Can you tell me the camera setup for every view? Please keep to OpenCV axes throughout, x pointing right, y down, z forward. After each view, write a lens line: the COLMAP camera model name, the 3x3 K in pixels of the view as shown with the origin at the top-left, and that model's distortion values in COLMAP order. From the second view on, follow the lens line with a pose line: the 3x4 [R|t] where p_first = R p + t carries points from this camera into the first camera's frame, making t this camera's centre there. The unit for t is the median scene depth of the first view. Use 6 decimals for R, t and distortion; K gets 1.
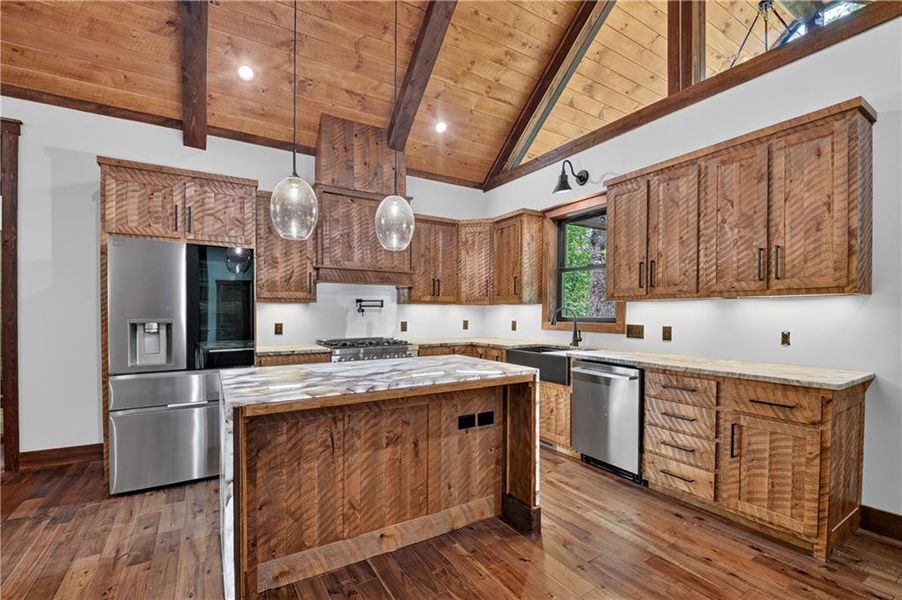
lens RADIAL K [[400.6, 0, 455.9], [0, 400.6, 317.3], [0, 0, 1]] dist [-0.009704, -0.008069]
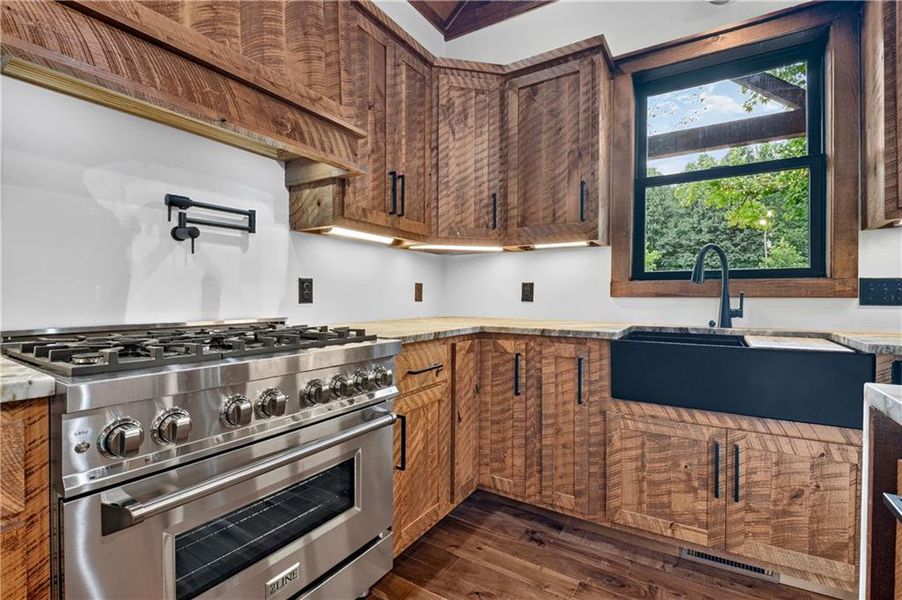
lens RADIAL K [[412.3, 0, 448.1], [0, 412.3, 295.2], [0, 0, 1]] dist [-0.005032, -0.004692]
pose [[0.899999, 0.005272, 0.435861, -0.266639], [0.001850, 0.999872, -0.015914, 0.050705], [-0.435889, 0.015129, 0.899873, 0.864035]]
